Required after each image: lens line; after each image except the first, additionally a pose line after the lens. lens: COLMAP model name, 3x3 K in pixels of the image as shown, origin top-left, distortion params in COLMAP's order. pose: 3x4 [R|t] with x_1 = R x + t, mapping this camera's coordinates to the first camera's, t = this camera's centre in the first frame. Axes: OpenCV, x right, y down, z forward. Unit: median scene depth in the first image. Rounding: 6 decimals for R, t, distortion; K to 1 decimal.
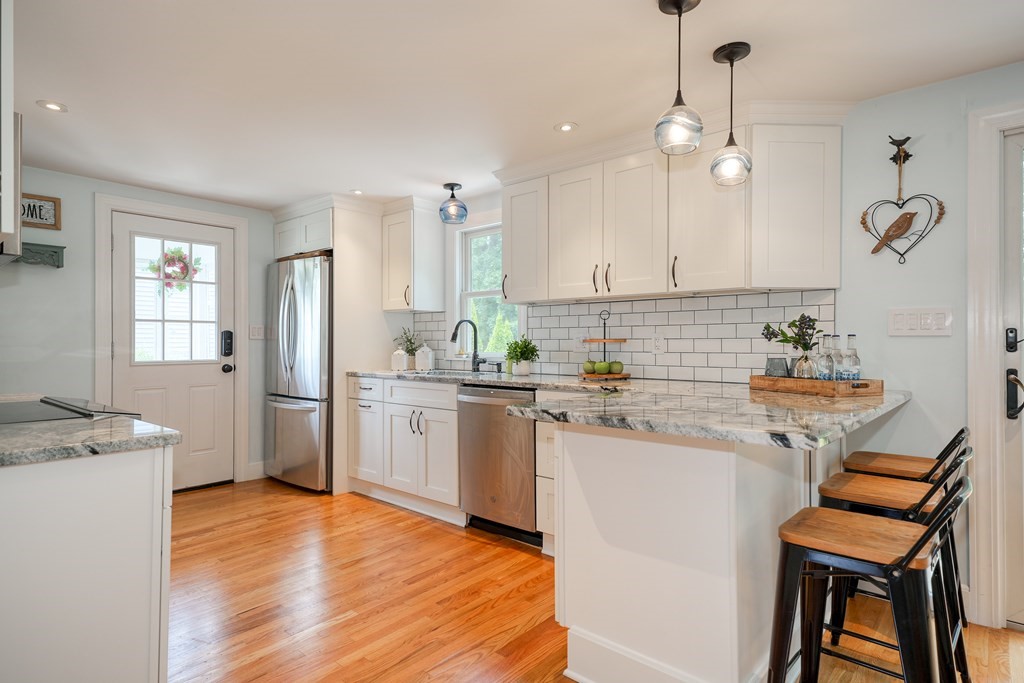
lens RADIAL K [[548.9, 0, 513.0], [0, 548.9, 342.3], [0, 0, 1]] dist [0.025710, -0.003054]
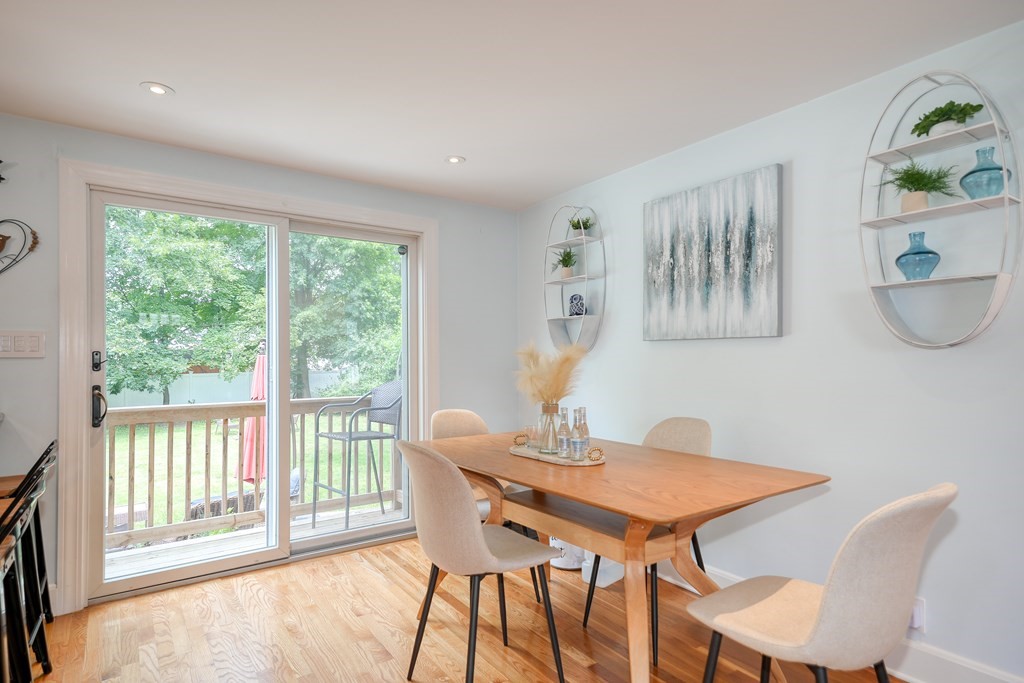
lens RADIAL K [[548.9, 0, 501.3], [0, 548.9, 351.9], [0, 0, 1]] dist [0.025710, -0.003054]
pose [[0.244802, 0.011002, 0.969511, -0.033491], [0.007563, 0.999884, -0.013256, -0.000900], [-0.969544, 0.010578, 0.244691, -0.089007]]
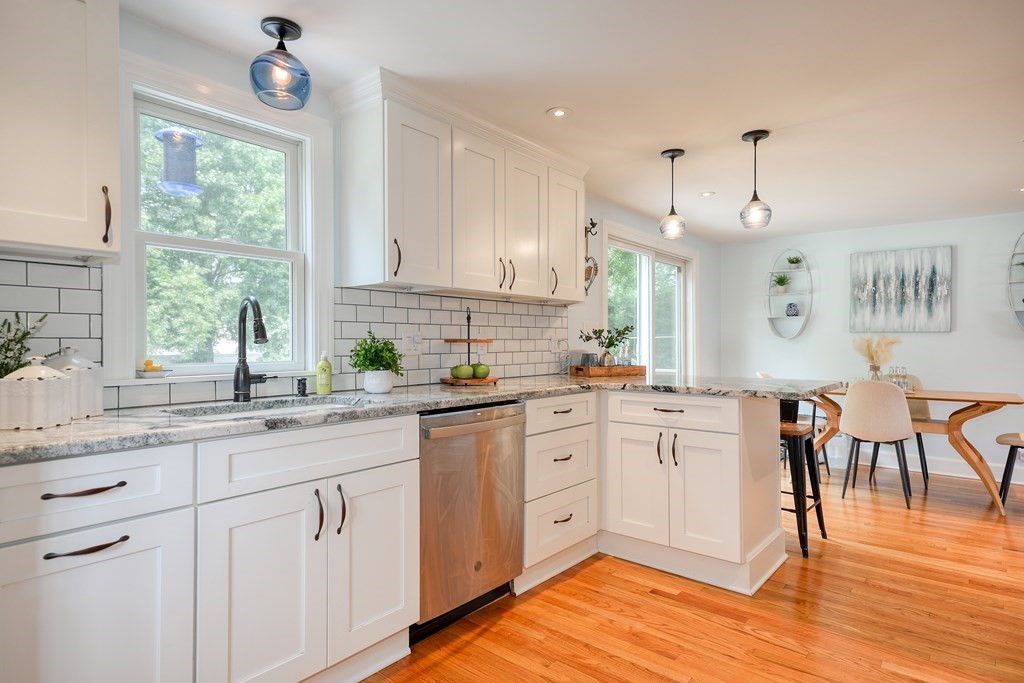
lens RADIAL K [[548.9, 0, 513.1], [0, 548.9, 344.4], [0, 0, 1]] dist [0.025710, -0.003054]
pose [[-0.010521, -0.002999, 0.999940, -0.709805], [0.000652, 0.999995, 0.003006, -0.000148], [-0.999944, 0.000684, -0.010519, 0.922396]]
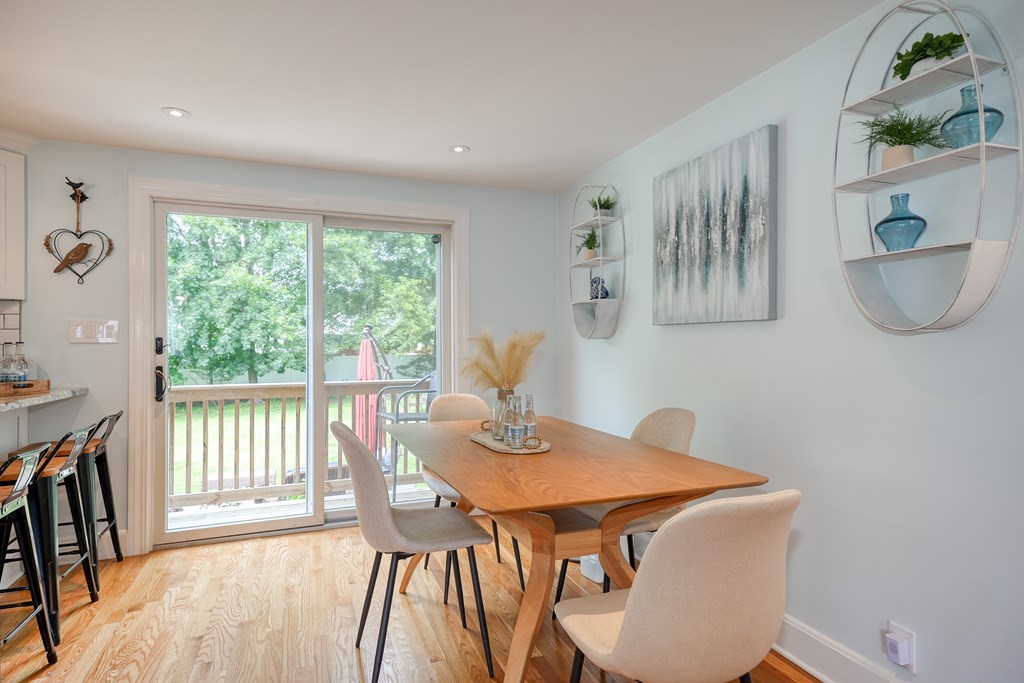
lens RADIAL K [[548.9, 0, 505.6], [0, 548.9, 338.3], [0, 0, 1]] dist [0.025710, -0.003054]
pose [[0.473063, 0.005599, 0.881011, 0.045964], [0.006906, 0.999926, -0.010063, -0.001943], [-0.881002, 0.010845, 0.472989, -0.301100]]
